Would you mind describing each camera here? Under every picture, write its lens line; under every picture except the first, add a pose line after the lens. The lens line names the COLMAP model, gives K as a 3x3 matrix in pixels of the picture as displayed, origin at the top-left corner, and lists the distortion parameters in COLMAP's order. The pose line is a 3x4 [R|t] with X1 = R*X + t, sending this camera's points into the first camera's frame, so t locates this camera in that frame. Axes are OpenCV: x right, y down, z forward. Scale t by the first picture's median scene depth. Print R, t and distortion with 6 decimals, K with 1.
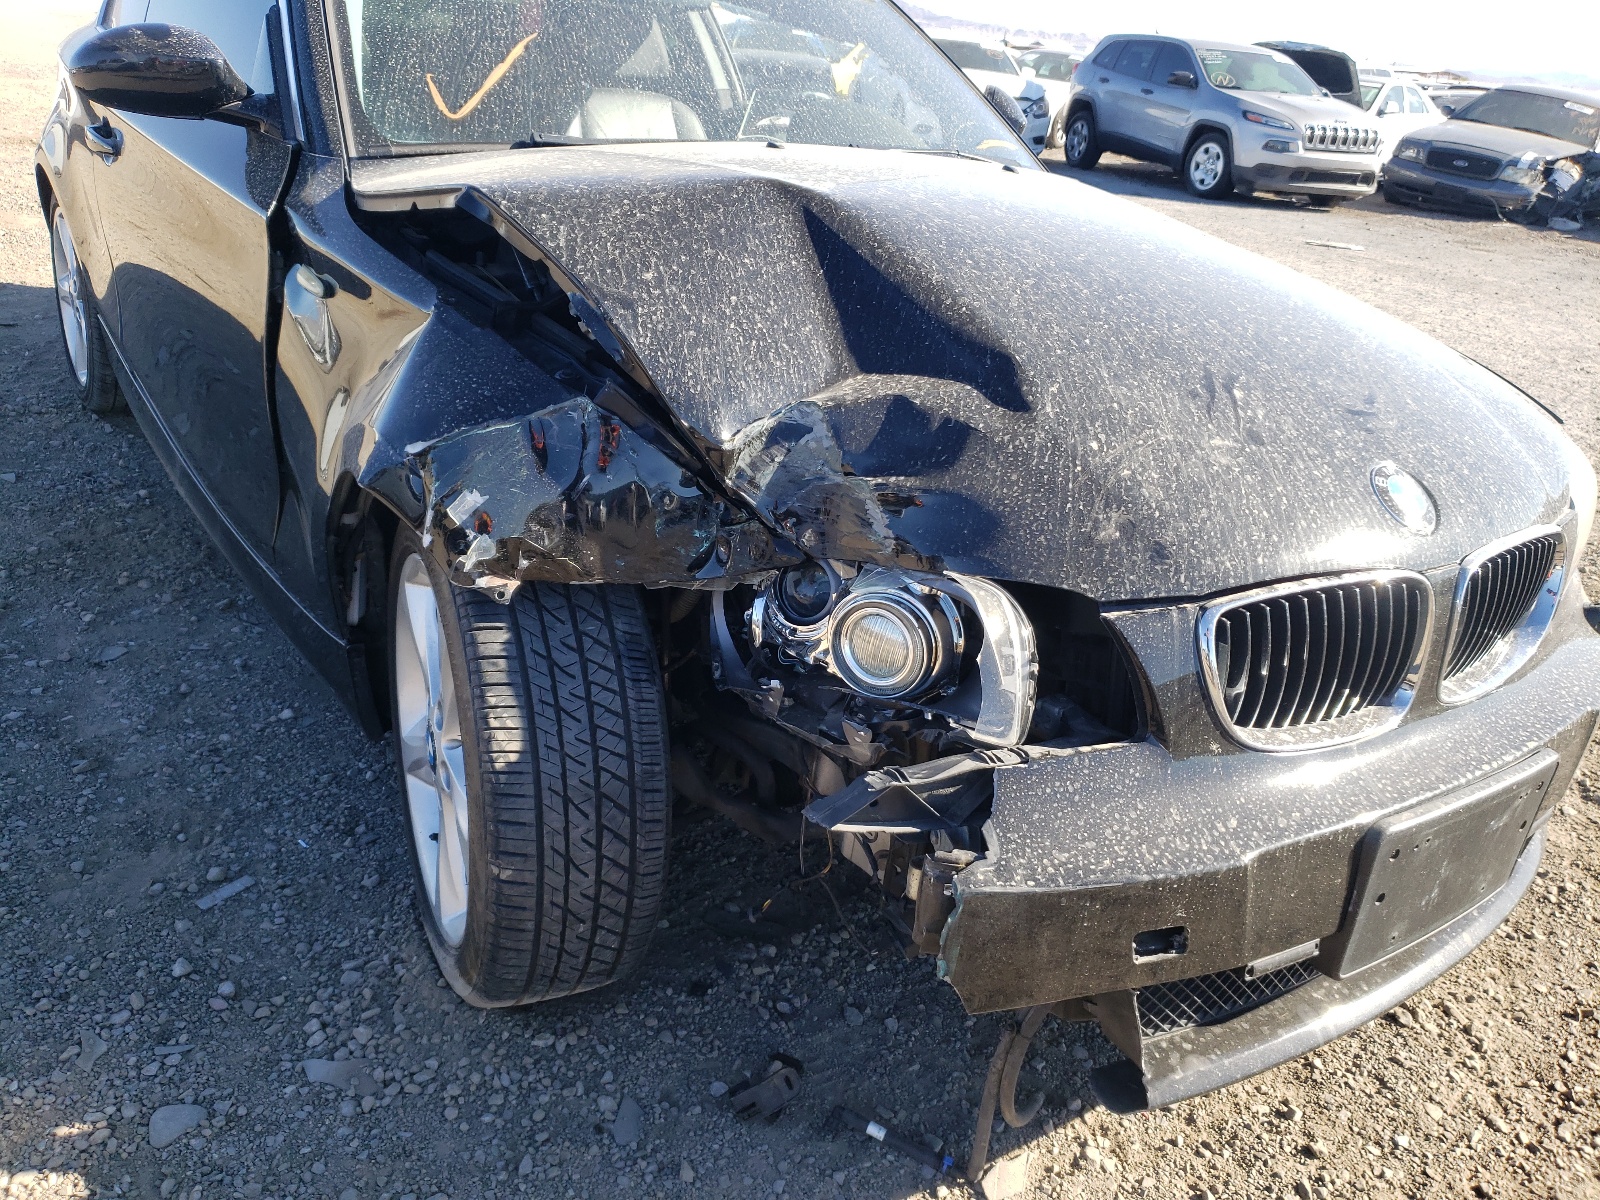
lens RADIAL K [[1212.6, 0, 796.9], [0, 1212.6, 579.2], [0, 0, 1]] dist [0.120959, -0.232121]
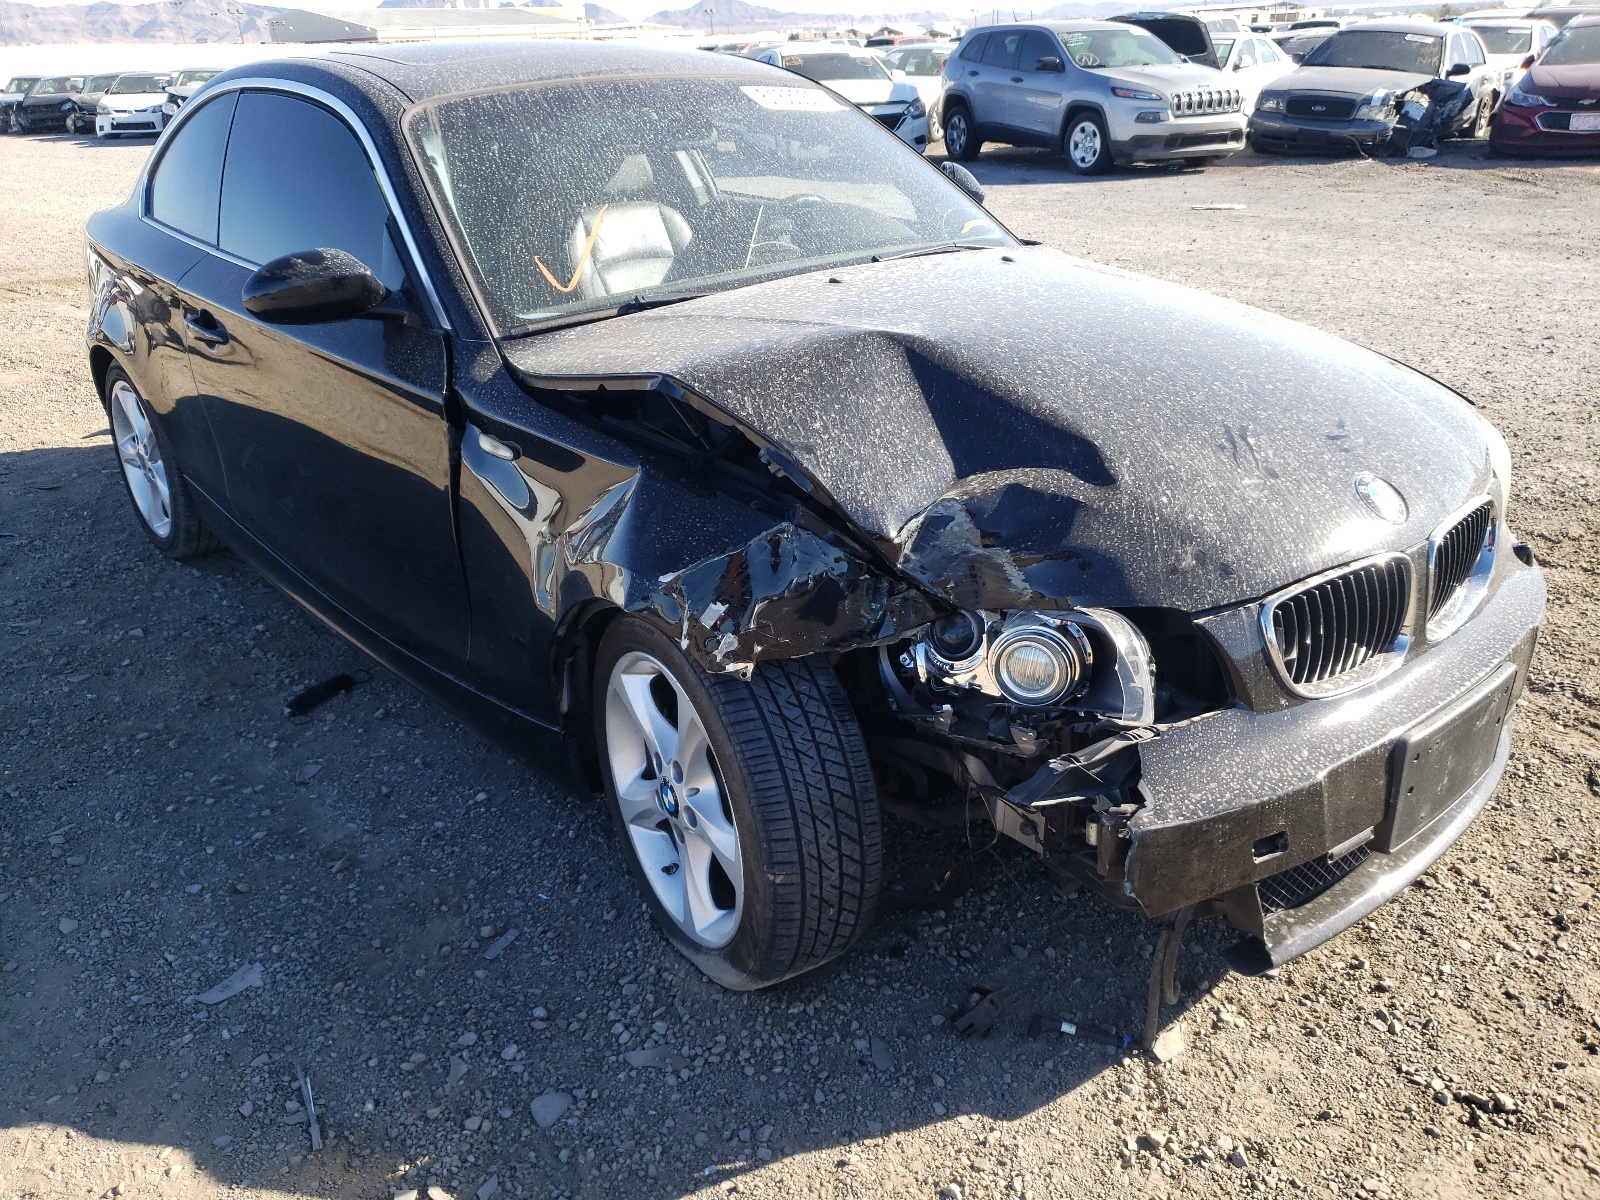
lens RADIAL K [[1202.7, 0, 808.0], [0, 1202.7, 600.8], [0, 0, 1]] dist [0.170371, -0.382420]
pose [[0.985967, -0.157387, 0.055671, -0.212522], [0.156844, 0.987524, 0.014021, -0.068250], [-0.057183, -0.005093, 0.998351, -0.299552]]
